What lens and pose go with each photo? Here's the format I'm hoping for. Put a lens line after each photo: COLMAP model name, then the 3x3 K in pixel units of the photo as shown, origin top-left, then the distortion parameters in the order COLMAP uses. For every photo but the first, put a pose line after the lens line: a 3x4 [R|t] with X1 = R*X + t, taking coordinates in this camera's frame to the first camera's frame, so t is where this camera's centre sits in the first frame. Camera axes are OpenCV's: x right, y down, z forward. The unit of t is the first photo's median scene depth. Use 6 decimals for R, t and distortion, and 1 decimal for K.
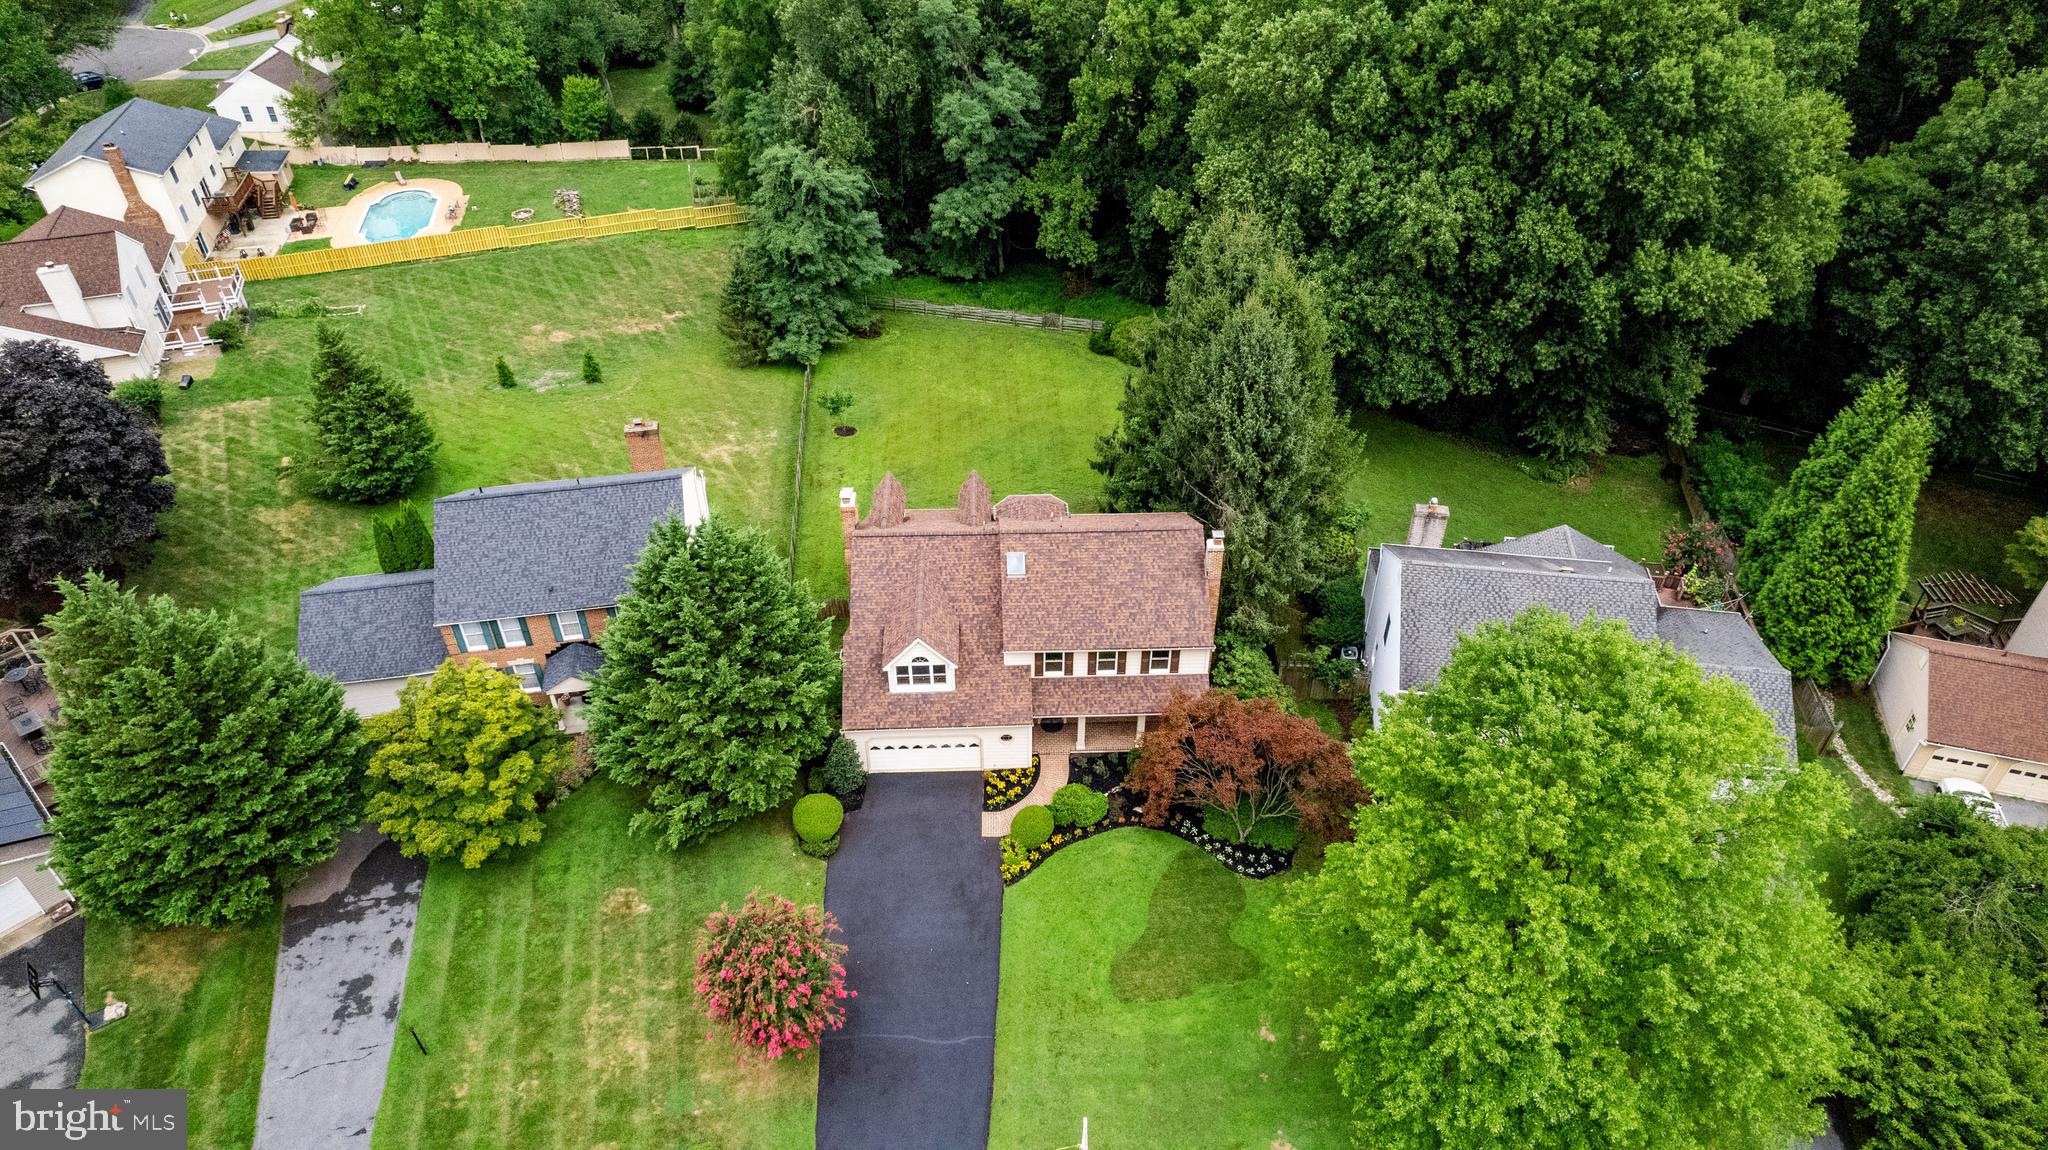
lens RADIAL K [[1307.4, 0, 1036.5], [0, 1307.4, 584.8], [0, 0, 1]] dist [-0.070047, 0.056660]
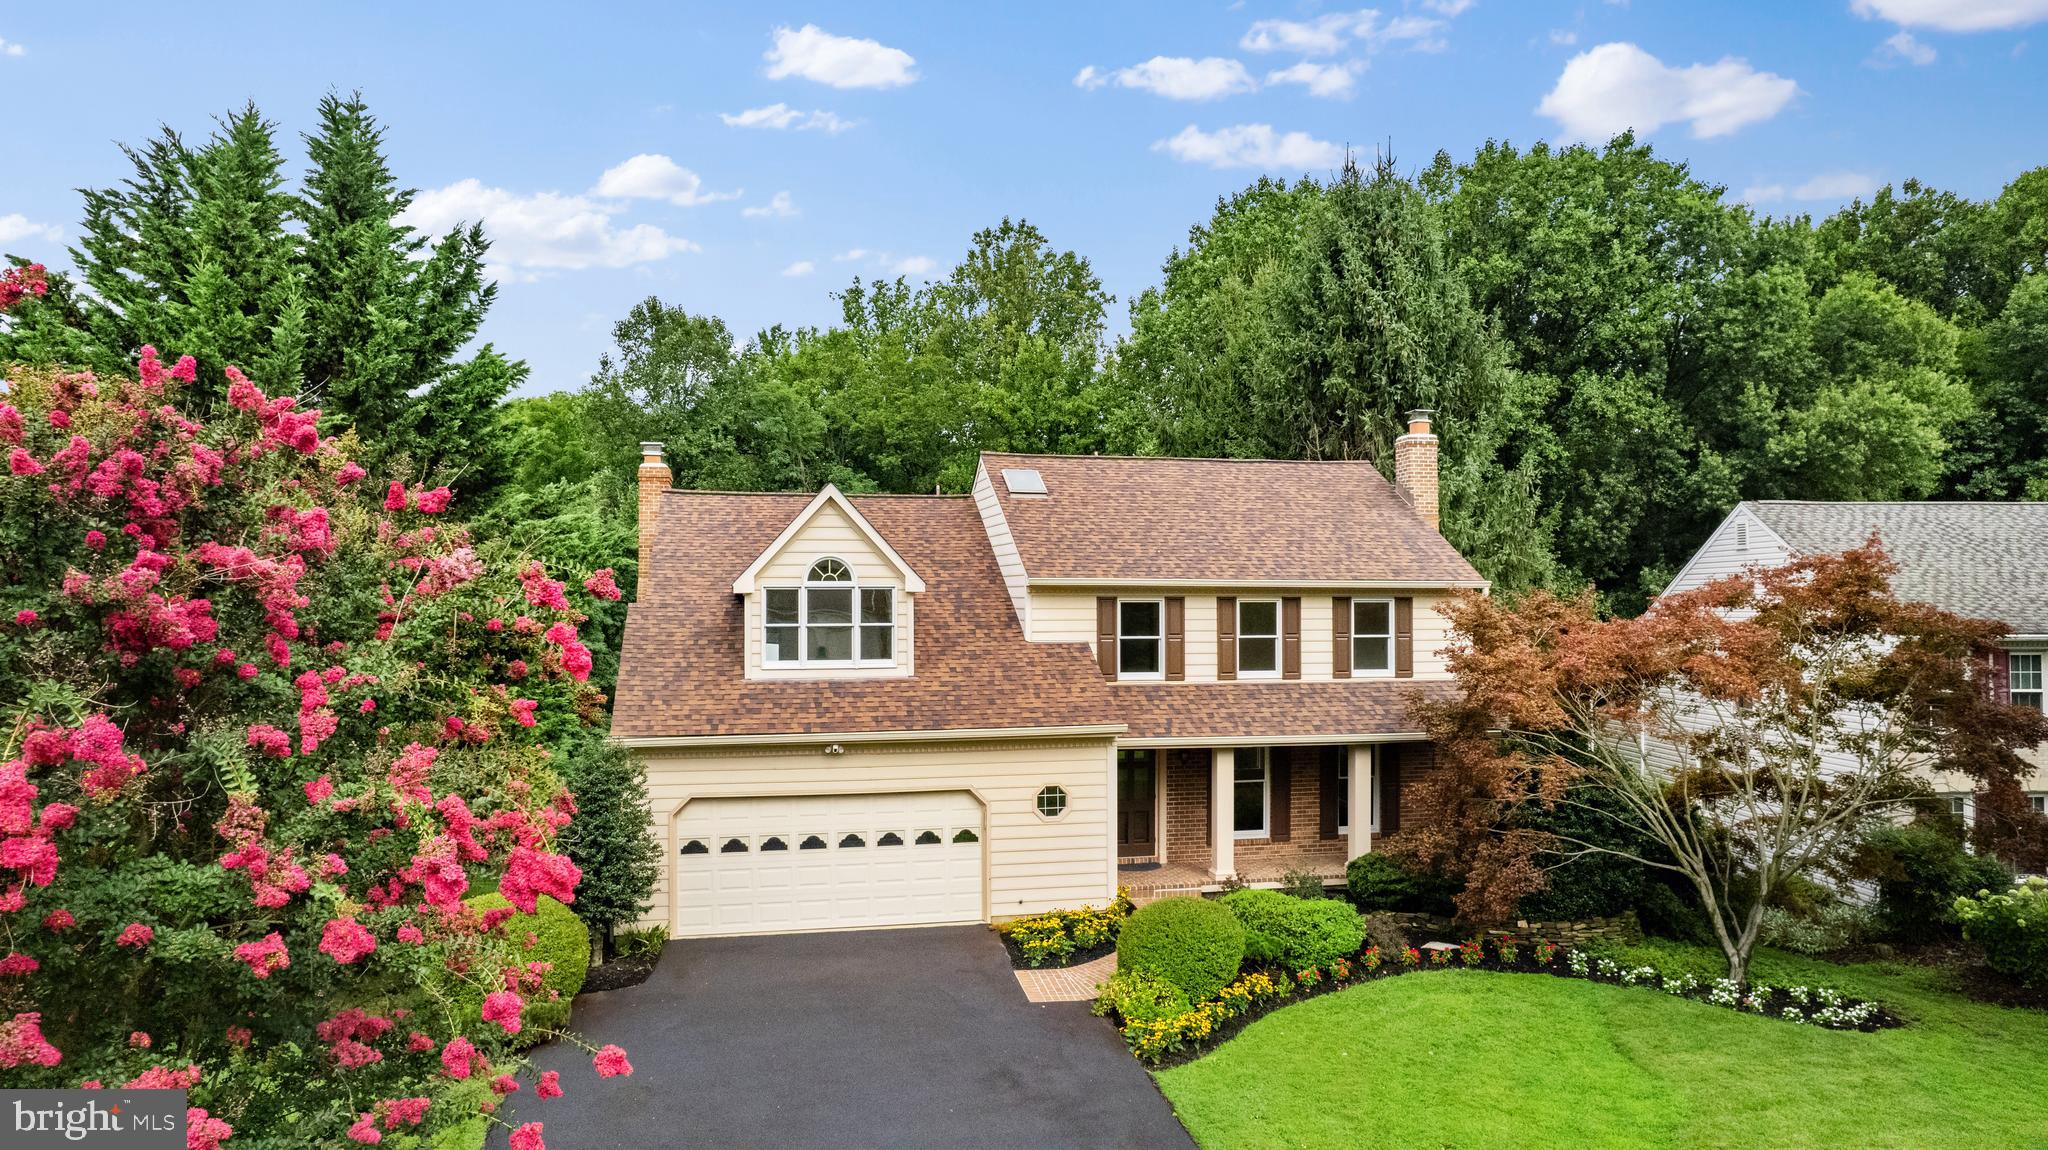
lens RADIAL K [[1307.4, 0, 1036.5], [0, 1307.4, 584.8], [0, 0, 1]] dist [-0.070047, 0.056660]
pose [[0.984435, -0.002219, 0.175738, -0.084699], [0.114464, 0.766872, -0.631511, 0.277964], [-0.133367, 0.641796, 0.755189, 0.606095]]
